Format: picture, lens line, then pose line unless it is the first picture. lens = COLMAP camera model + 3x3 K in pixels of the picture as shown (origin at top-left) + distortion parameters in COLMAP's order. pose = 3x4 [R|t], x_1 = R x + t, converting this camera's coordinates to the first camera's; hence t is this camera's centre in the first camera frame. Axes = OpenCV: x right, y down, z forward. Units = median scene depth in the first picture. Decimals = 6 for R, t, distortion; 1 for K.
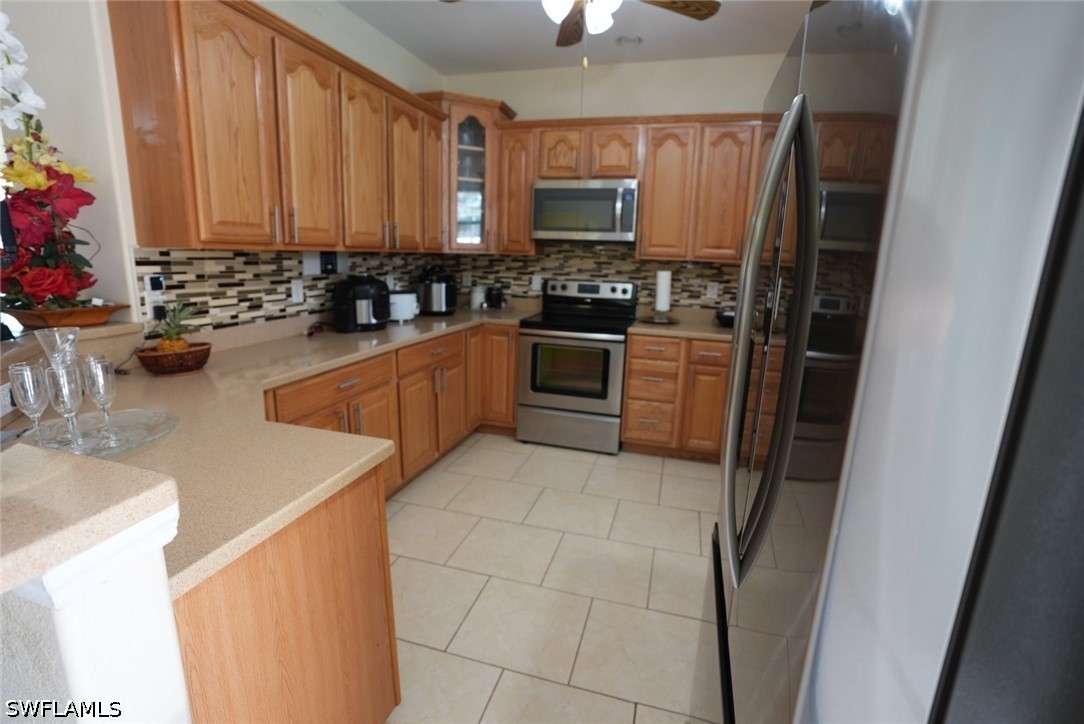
lens RADIAL K [[496.5, 0, 540.4], [0, 496.5, 359.3], [0, 0, 1]] dist [-0.073295, 0.027150]
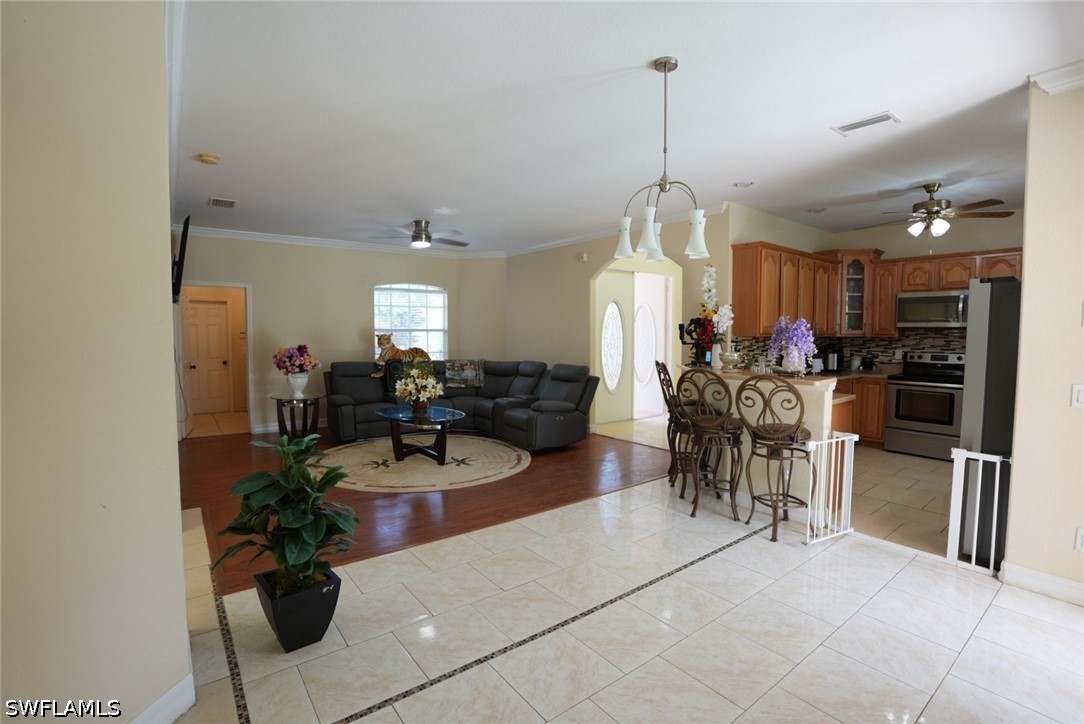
lens RADIAL K [[496.5, 0, 540.4], [0, 496.5, 359.3], [0, 0, 1]] dist [-0.073295, 0.027150]
pose [[0.812062, 0.005740, -0.583544, -0.045974], [-0.101267, 0.986167, -0.131224, 0.194361], [0.574718, 0.165656, 0.801410, -0.959403]]
